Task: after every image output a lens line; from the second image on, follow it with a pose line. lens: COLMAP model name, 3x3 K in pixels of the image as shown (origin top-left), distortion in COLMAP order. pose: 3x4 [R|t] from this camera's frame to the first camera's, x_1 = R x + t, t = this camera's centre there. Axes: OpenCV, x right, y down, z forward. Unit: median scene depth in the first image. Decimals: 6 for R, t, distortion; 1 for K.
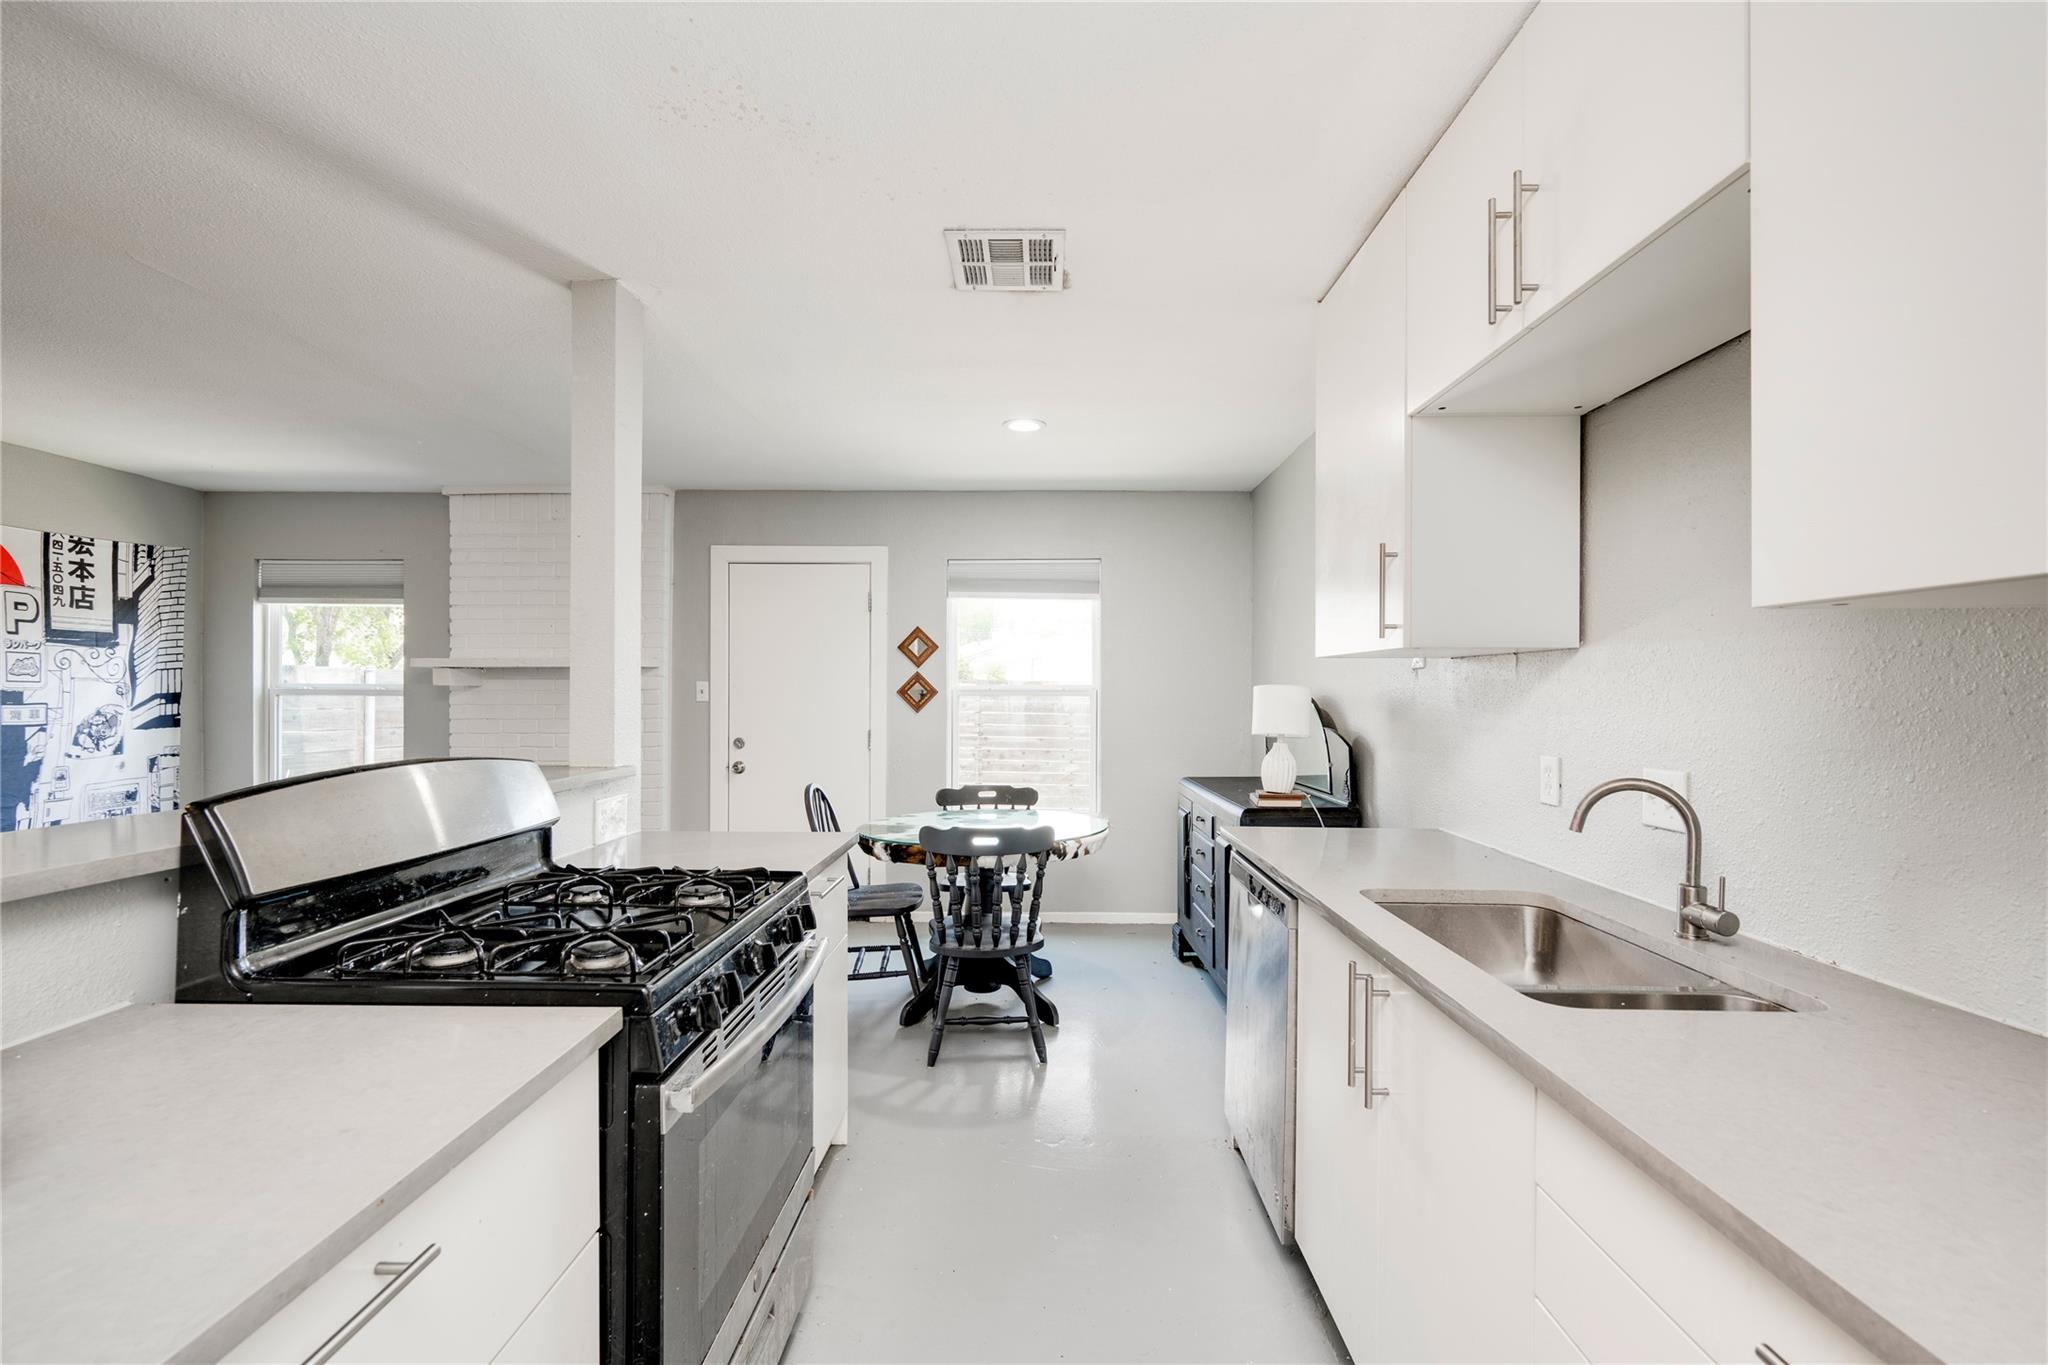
lens RADIAL K [[865.9, 0, 1023.3], [0, 865.9, 695.6], [0, 0, 1]] dist [0.000468, 0.000457]
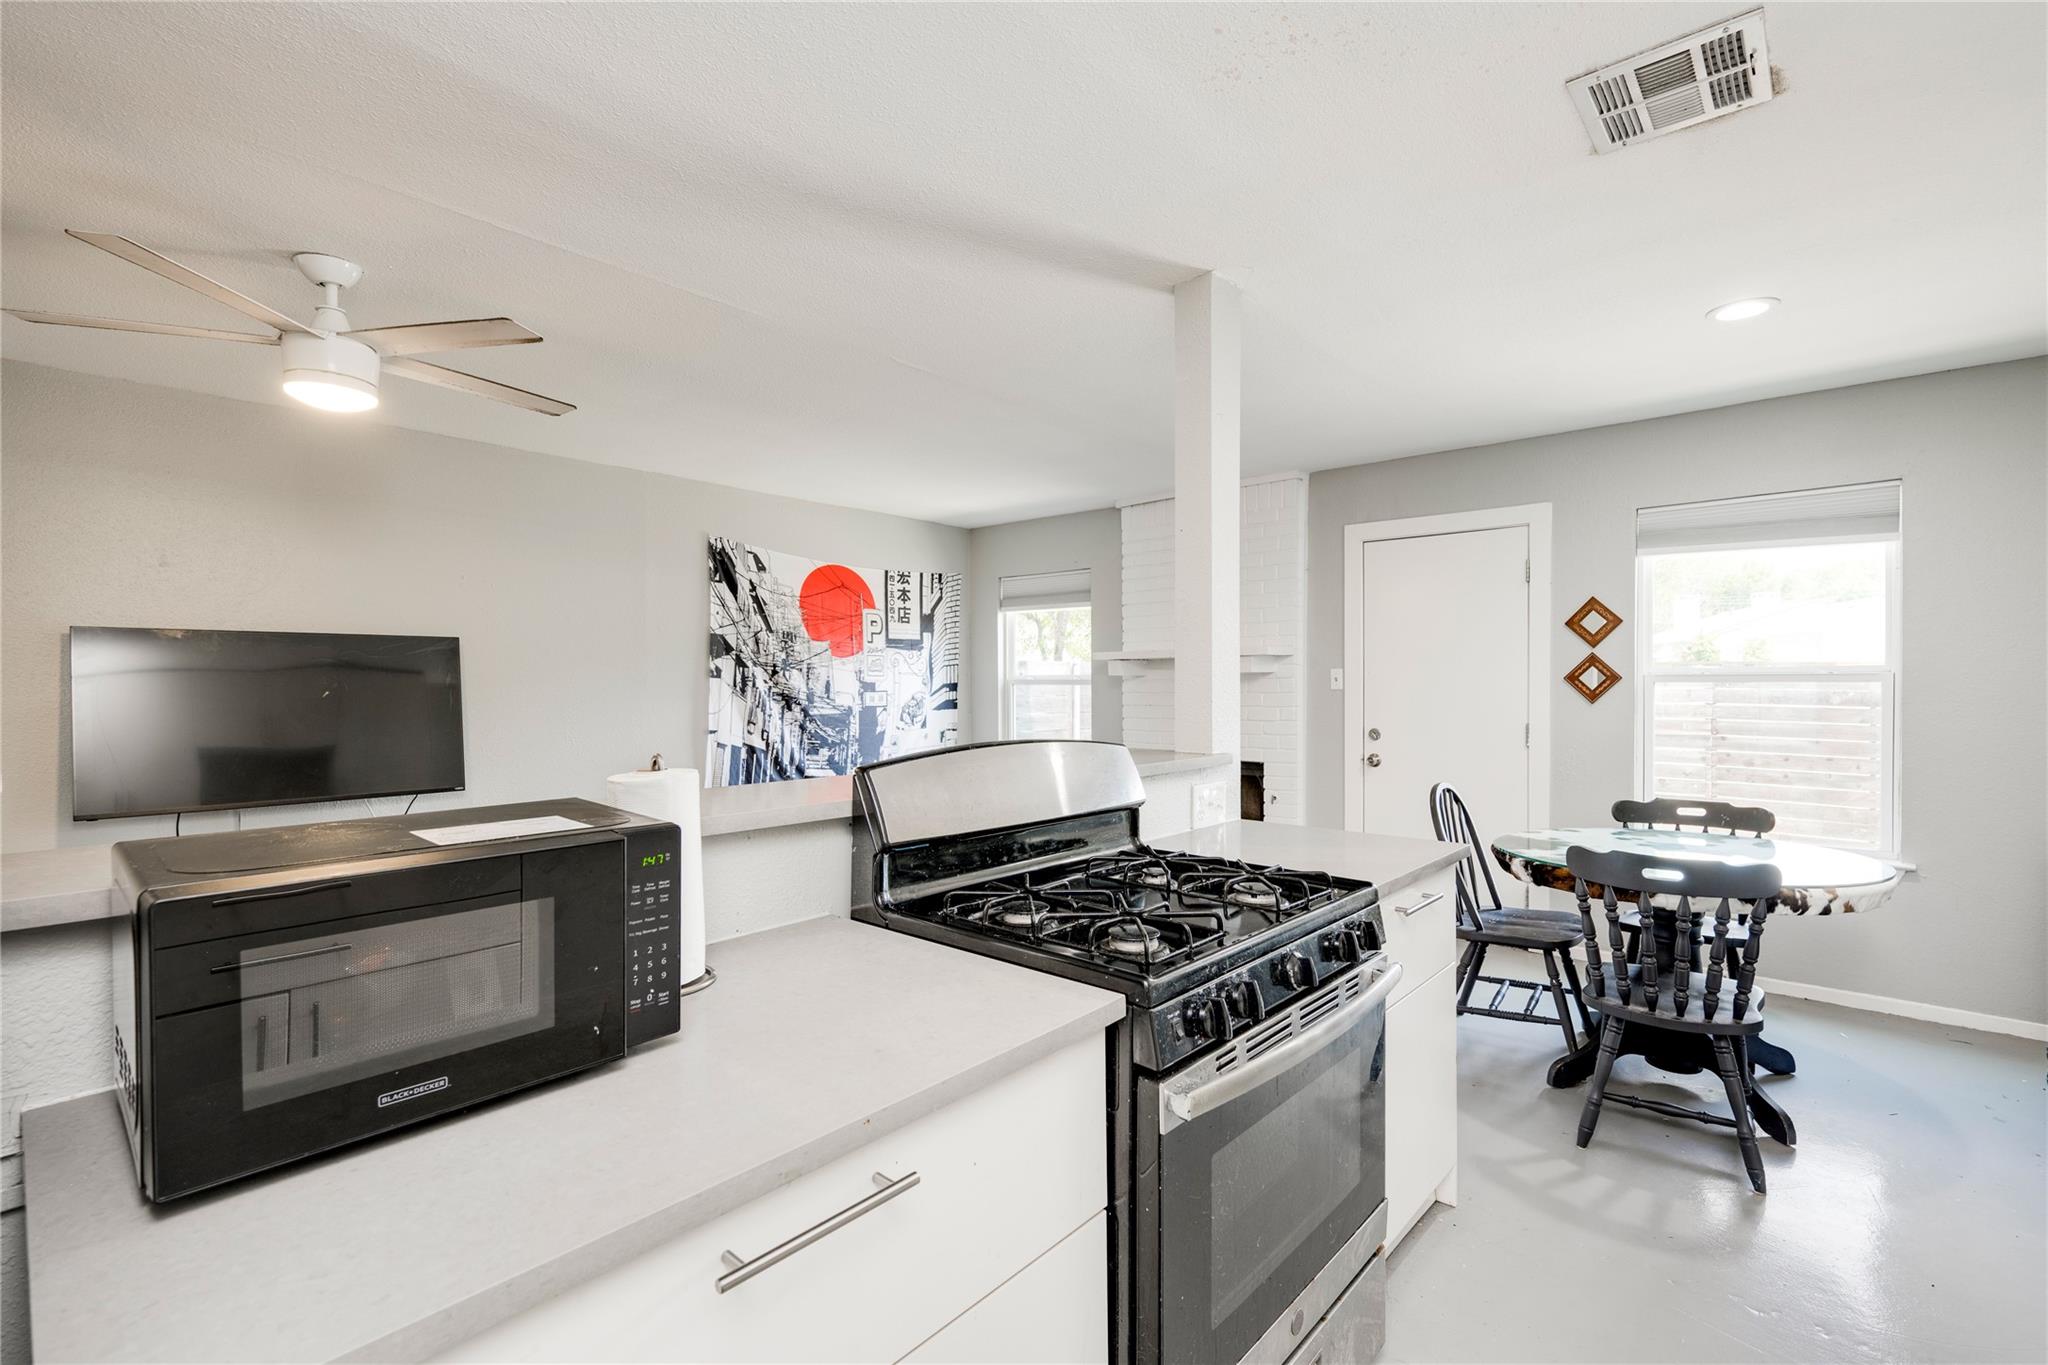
lens RADIAL K [[905.3, 0, 1067.3], [0, 905.3, 693.5], [0, 0, 1]] dist [0.001801, -0.000180]
pose [[0.772744, 0.002818, -0.634711, 0.040963], [0.004167, 0.999946, 0.009513, 0.000324], [0.634704, -0.009996, 0.772691, 0.042214]]
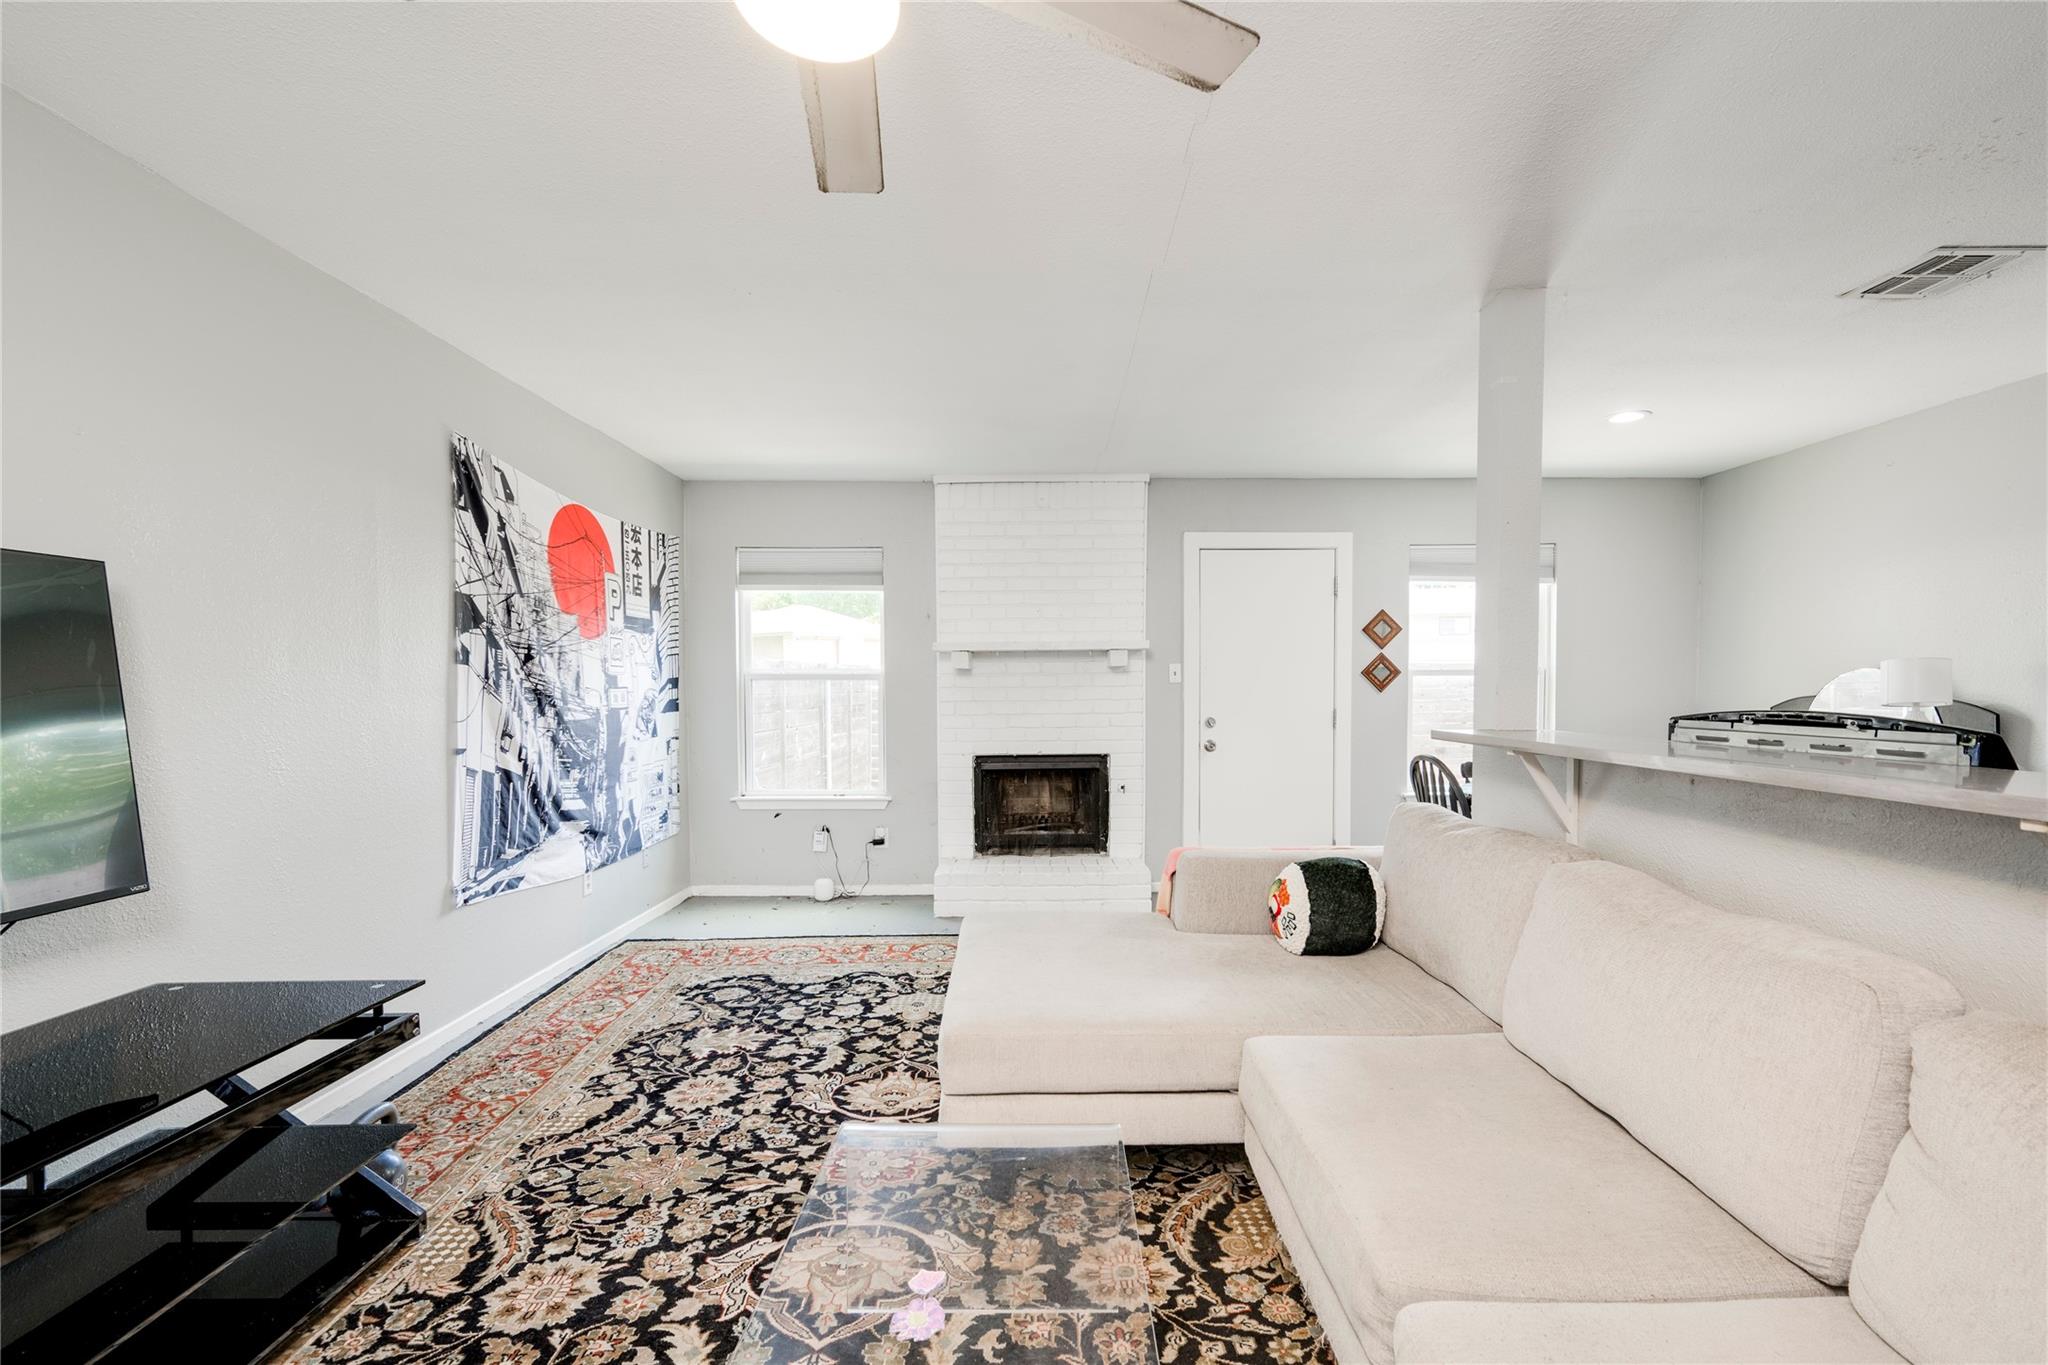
lens RADIAL K [[885.3, 0, 1048.4], [0, 885.3, 716.7], [0, 0, 1]] dist [-0.001205, -0.000324]
pose [[0.999718, -0.007886, 0.022395, -0.635869], [0.007118, 0.999392, 0.034145, 0.011434], [-0.022651, -0.033976, 0.999166, -0.070685]]
